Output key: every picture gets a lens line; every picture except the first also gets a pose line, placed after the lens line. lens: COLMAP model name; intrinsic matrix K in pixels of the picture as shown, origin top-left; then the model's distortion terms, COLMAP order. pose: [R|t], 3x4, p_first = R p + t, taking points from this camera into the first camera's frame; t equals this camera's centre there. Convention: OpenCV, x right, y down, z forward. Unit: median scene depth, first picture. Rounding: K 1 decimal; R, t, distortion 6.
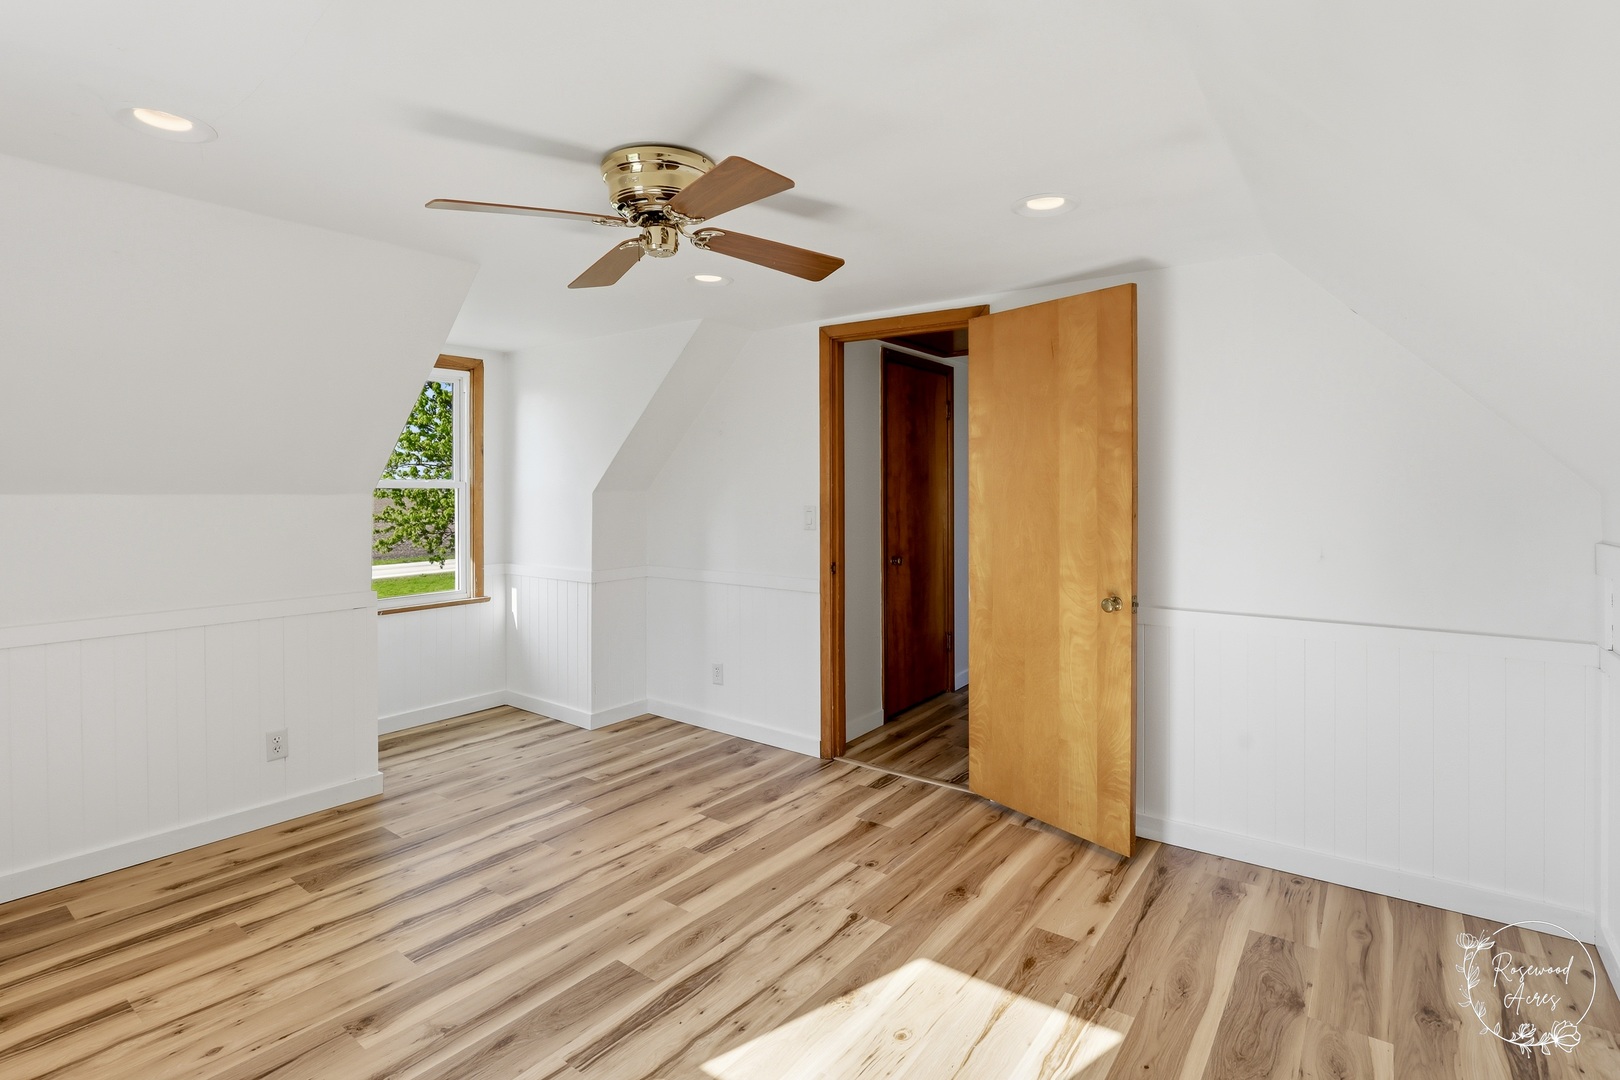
lens RADIAL K [[815.3, 0, 814.9], [0, 815.3, 480.8], [0, 0, 1]] dist [-0.026026, 0.002629]
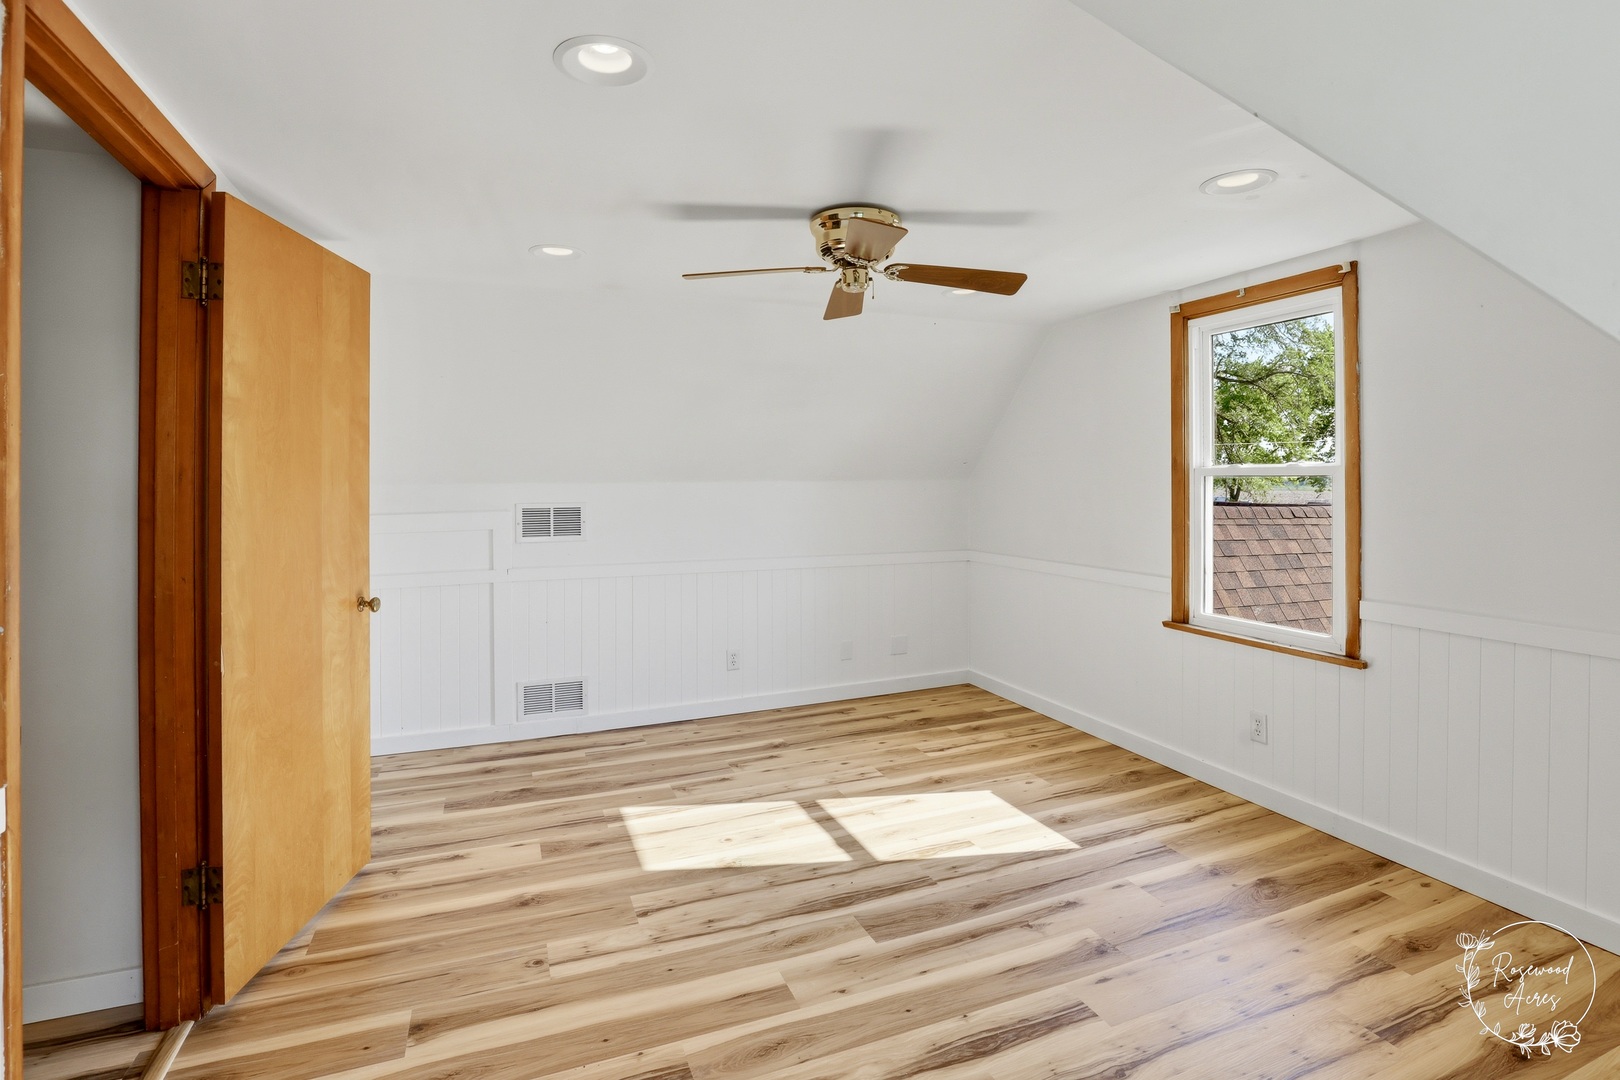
lens RADIAL K [[760.8, 0, 825.1], [0, 760.8, 472.1], [0, 0, 1]] dist [-0.027210, 0.003784]
pose [[-0.864718, 0.013498, 0.502076, -0.536917], [0.002639, 0.999747, -0.022333, 0.018629], [-0.502250, -0.017987, -0.864535, 1.487434]]
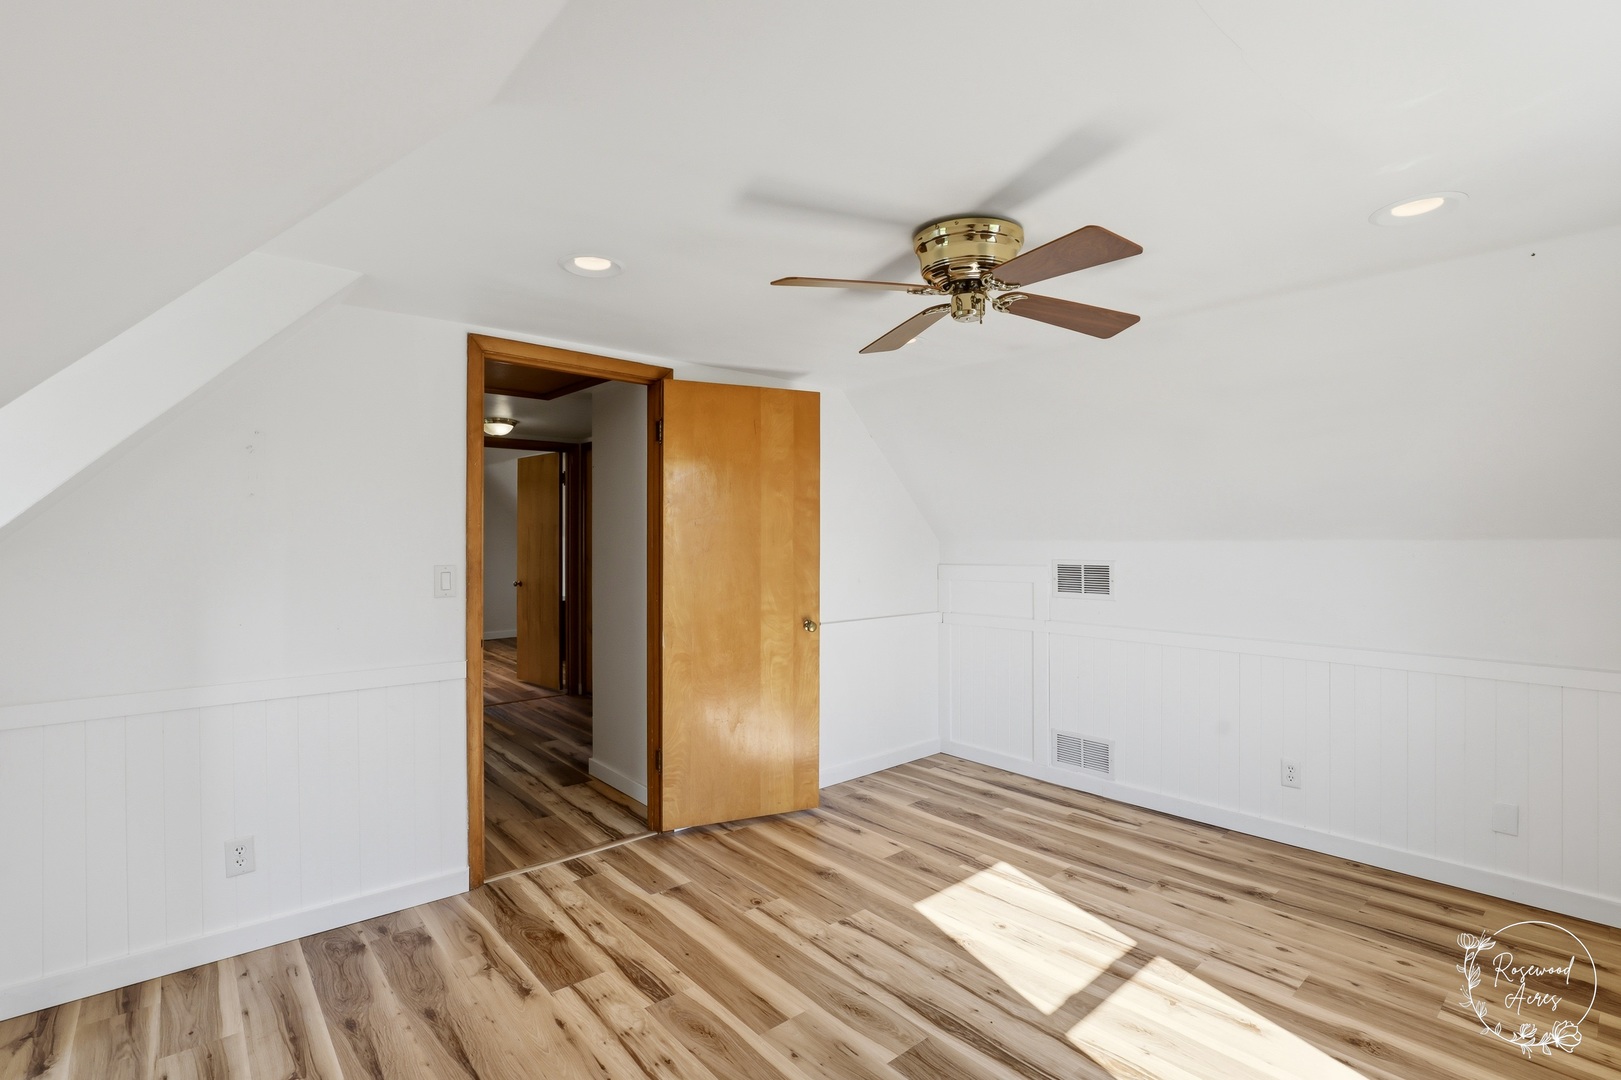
lens RADIAL K [[761.3, 0, 836.4], [0, 761.3, 526.2], [0, 0, 1]] dist [-0.027210, 0.003784]
pose [[0.179787, 0.016534, 0.983567, -0.872225], [-0.006916, 0.999855, -0.015544, 0.005212], [-0.983681, -0.004007, 0.179875, 0.725239]]
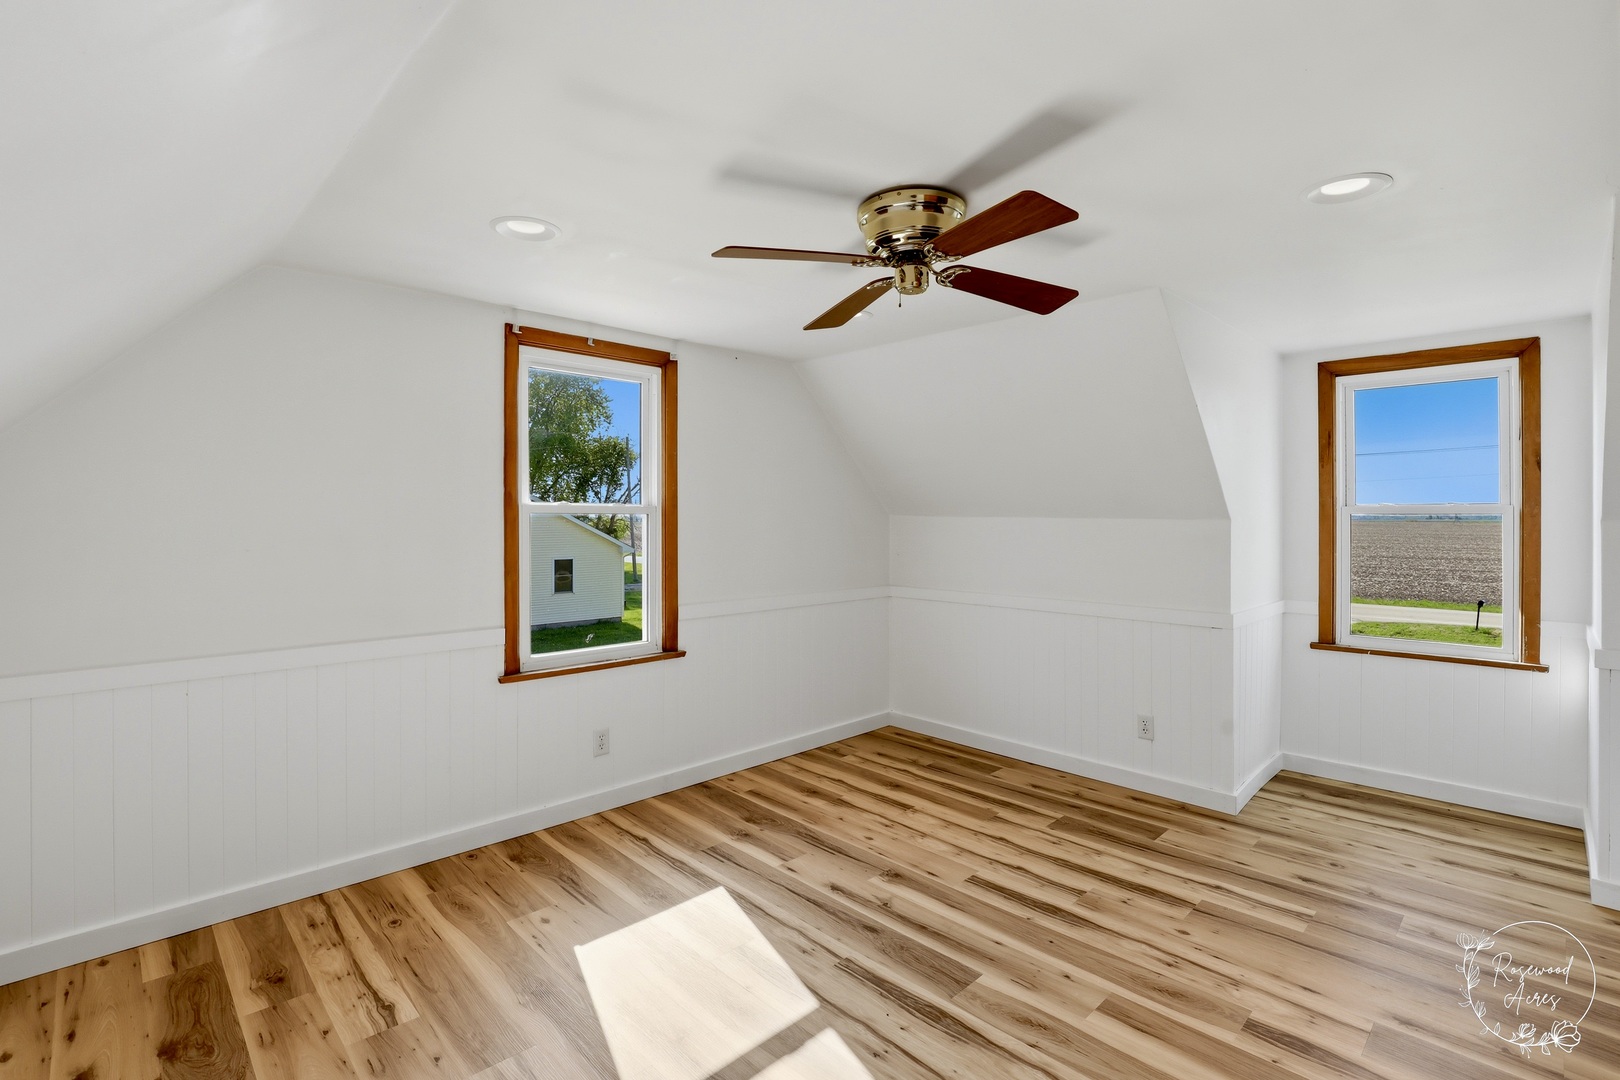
lens RADIAL K [[760.8, 0, 784.7], [0, 760.8, 508.5], [0, 0, 1]] dist [-0.027210, 0.003784]
pose [[-0.183400, -0.001440, -0.983037, 0.597266], [0.008185, 0.999962, -0.002992, -0.000543], [0.983004, -0.008595, -0.183381, 0.745270]]
